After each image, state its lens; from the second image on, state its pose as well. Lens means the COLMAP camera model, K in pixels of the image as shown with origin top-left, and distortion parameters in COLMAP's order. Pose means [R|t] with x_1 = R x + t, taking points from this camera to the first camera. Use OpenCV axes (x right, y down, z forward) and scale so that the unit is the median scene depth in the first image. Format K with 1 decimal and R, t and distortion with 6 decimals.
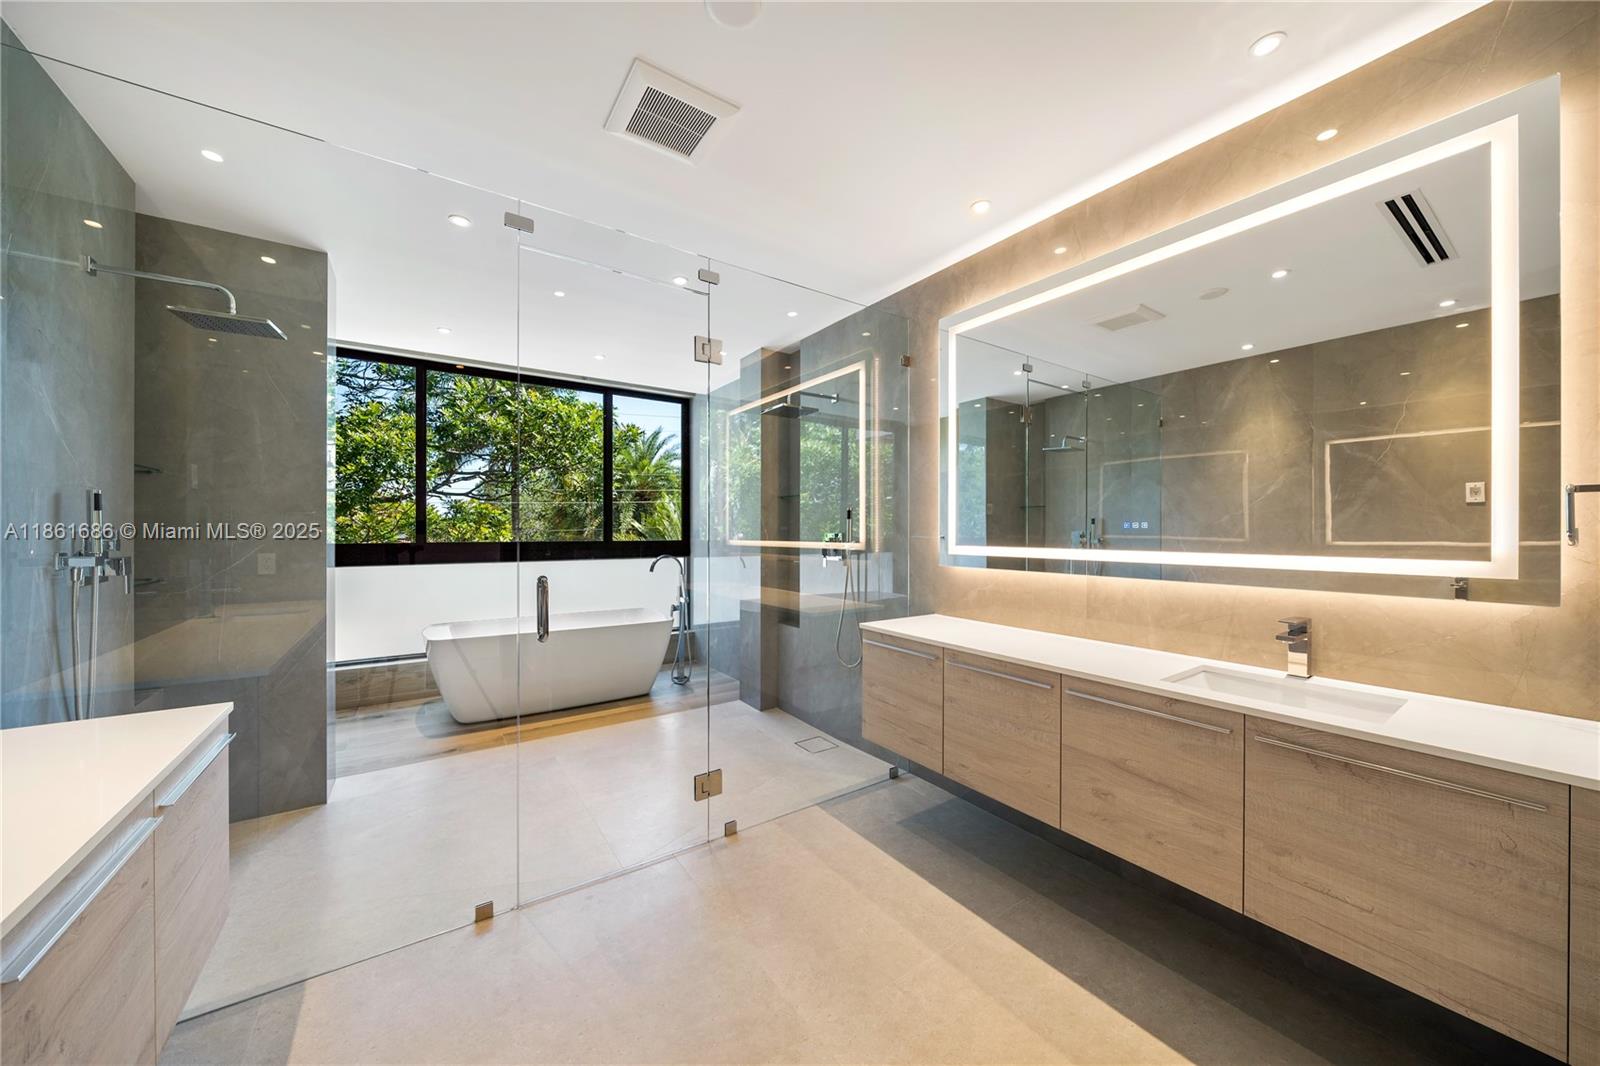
lens RADIAL K [[568.3, 0, 798.1], [0, 568.3, 538.4], [0, 0, 1]] dist [-0.001398, -0.001745]
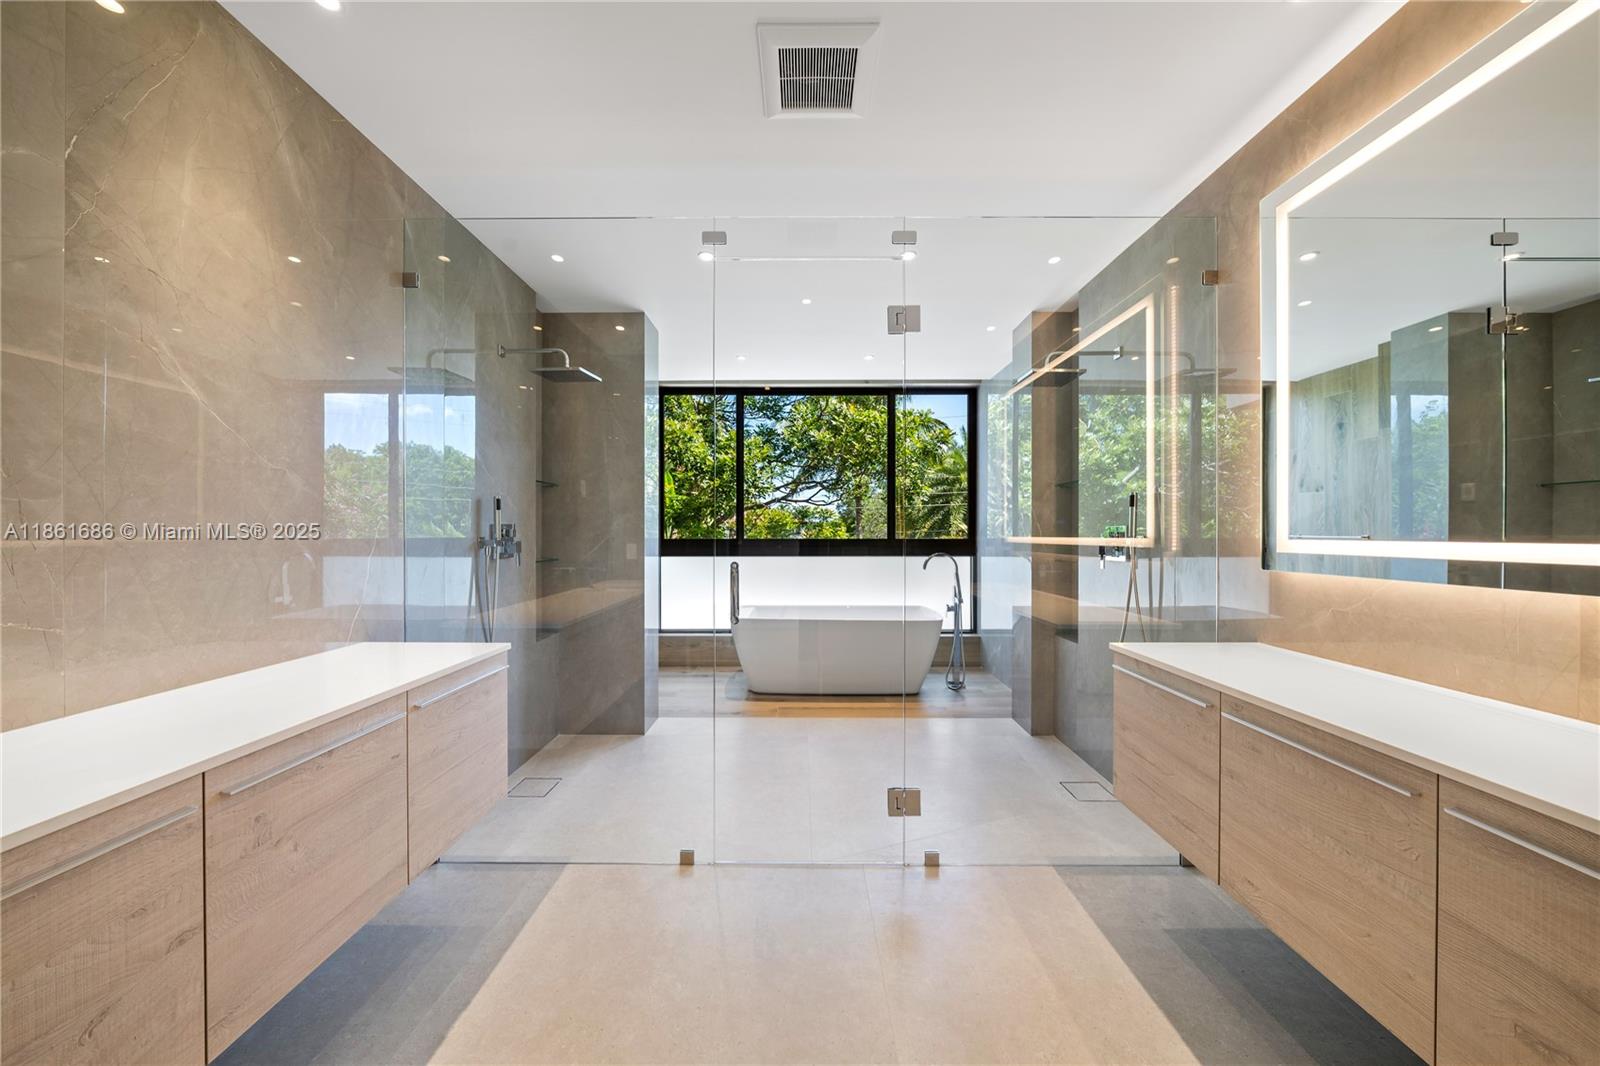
lens RADIAL K [[552.3, 0, 790.4], [0, 552.3, 540.0], [0, 0, 1]] dist [-0.000559, -0.001947]
pose [[0.814531, 0.005842, -0.580091, 0.140570], [-0.007667, 0.999970, -0.000696, 0.014174], [0.580069, 0.005015, 0.814552, 0.125008]]
